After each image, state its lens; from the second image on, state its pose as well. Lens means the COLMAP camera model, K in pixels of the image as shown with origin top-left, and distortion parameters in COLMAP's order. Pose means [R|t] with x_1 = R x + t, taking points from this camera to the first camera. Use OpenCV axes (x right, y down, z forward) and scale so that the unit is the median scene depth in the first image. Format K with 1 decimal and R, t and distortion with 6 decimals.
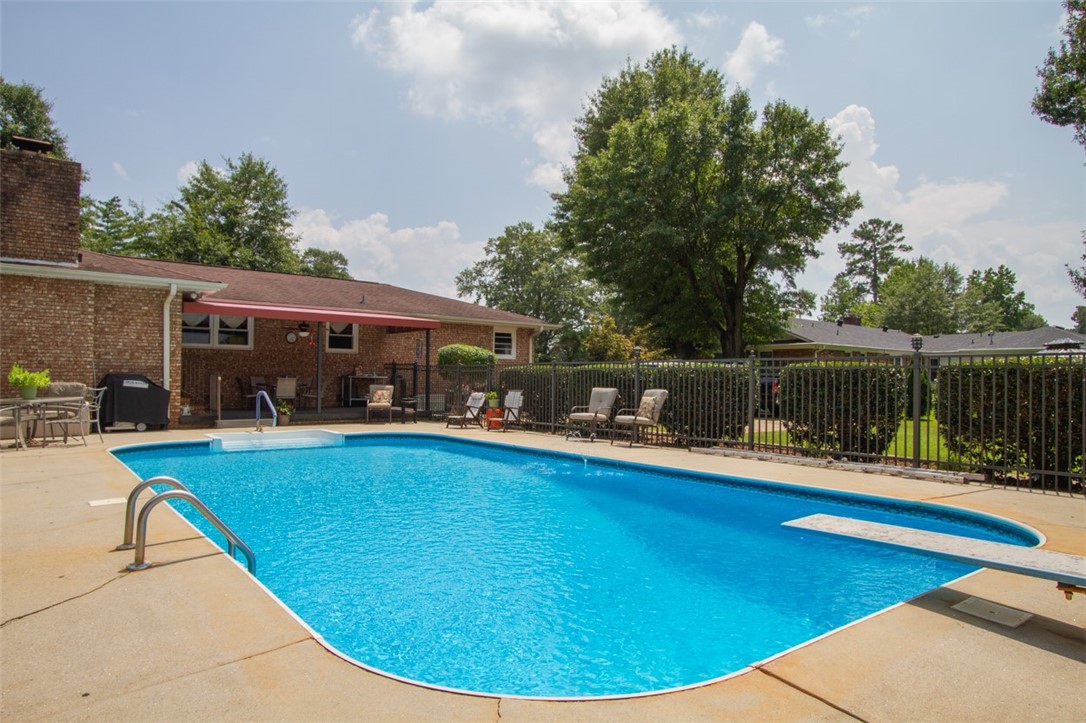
lens RADIAL K [[668.6, 0, 539.5], [0, 668.6, 363.7], [0, 0, 1]] dist [-0.007257, 0.003449]
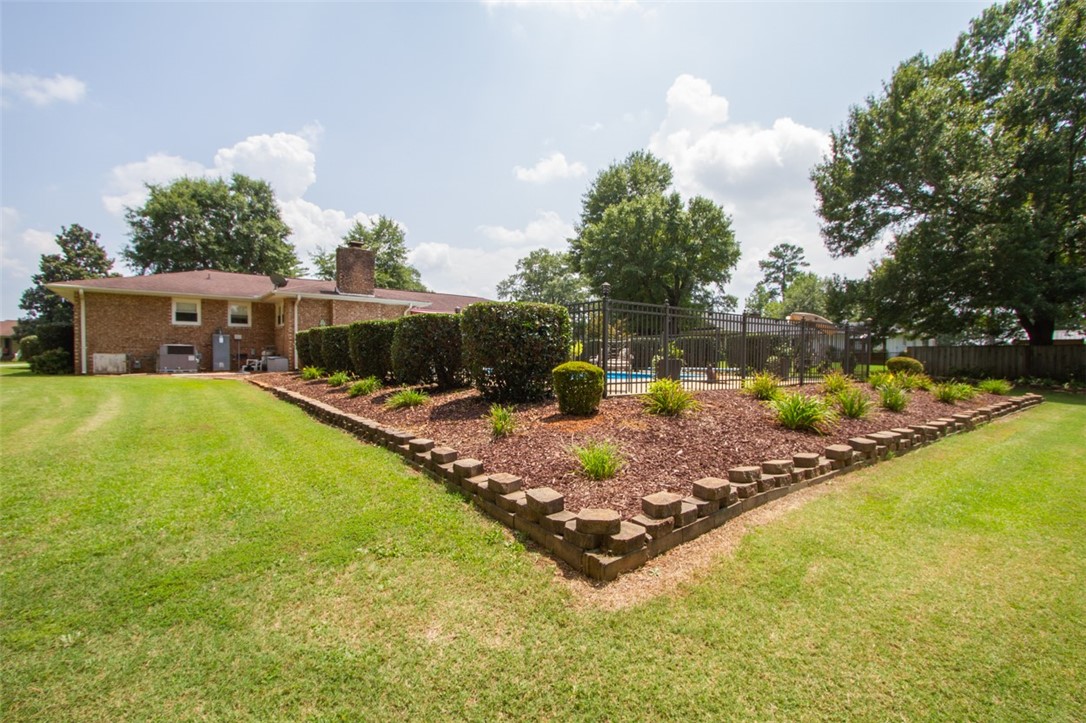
lens RADIAL K [[499.4, 0, 543.5], [0, 499.4, 366.9], [0, 0, 1]] dist [-0.011314, -0.000259]
pose [[0.999976, -0.002171, -0.006609, -0.032756], [0.002443, 0.999139, 0.041409, 0.008783], [0.006513, -0.041424, 0.999120, -0.239622]]
